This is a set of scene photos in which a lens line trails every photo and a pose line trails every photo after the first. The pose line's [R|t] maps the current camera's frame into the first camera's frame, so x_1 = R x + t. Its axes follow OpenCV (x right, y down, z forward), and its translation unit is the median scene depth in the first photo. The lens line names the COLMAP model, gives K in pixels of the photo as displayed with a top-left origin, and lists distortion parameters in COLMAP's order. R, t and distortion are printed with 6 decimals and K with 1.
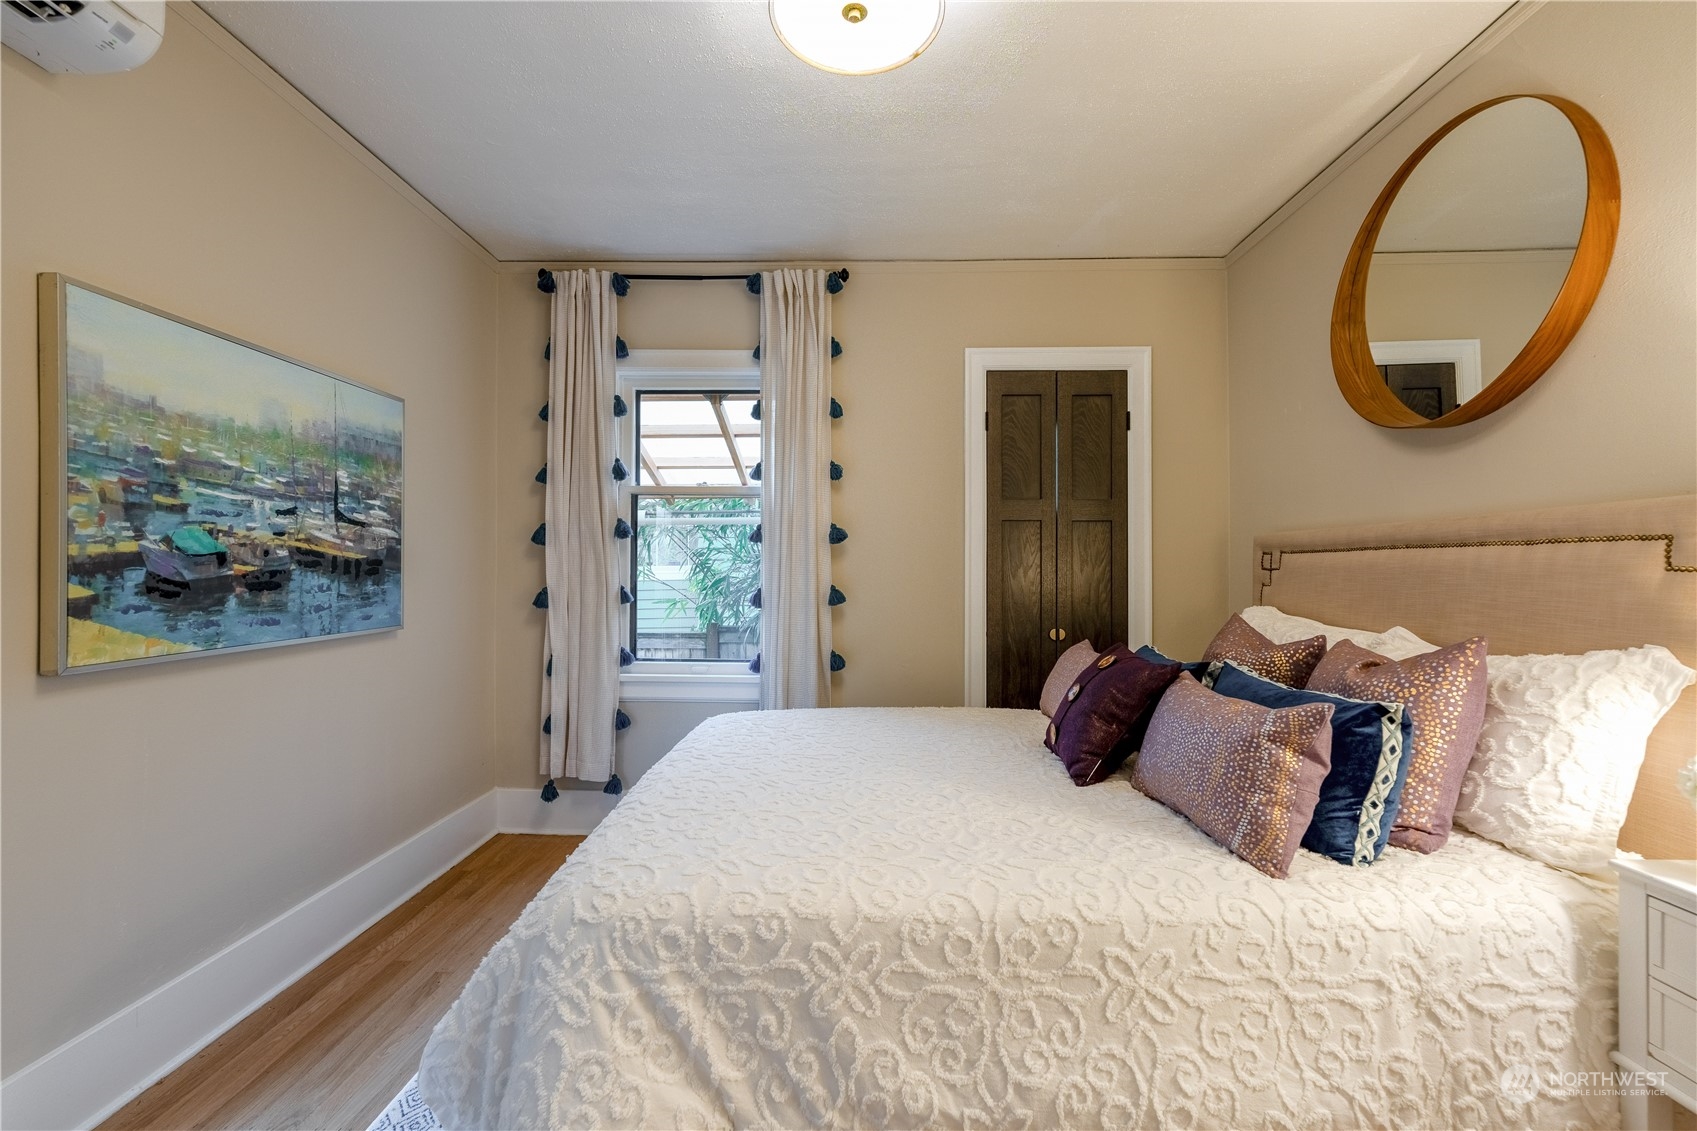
lens RADIAL K [[691.1, 0, 847.8], [0, 691.1, 565.9], [0, 0, 1]] dist [-0.001007, 0.001245]
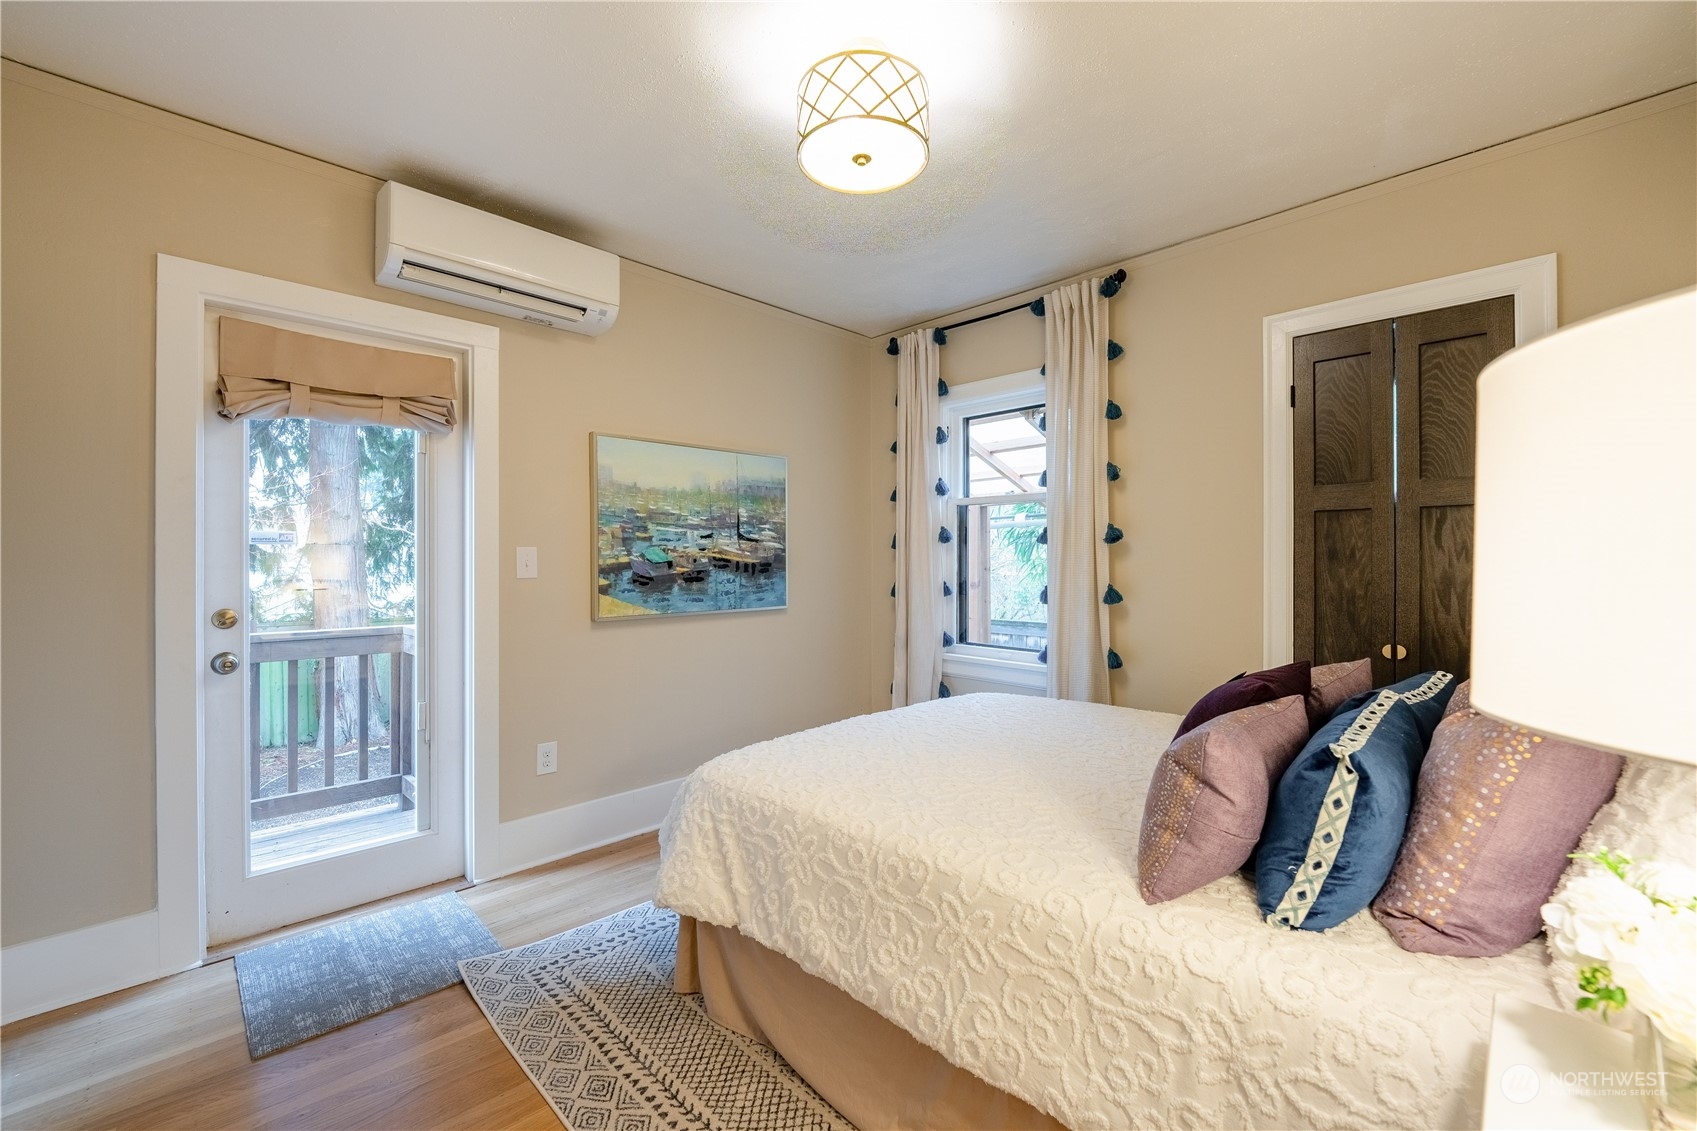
lens RADIAL K [[691.1, 0, 866.6], [0, 691.1, 561.2], [0, 0, 1]] dist [-0.001007, 0.001245]
pose [[0.728887, -0.003396, -0.684625, 0.847972], [0.007302, 0.999969, 0.002813, -0.023664], [0.684595, -0.007049, 0.728890, 0.023437]]
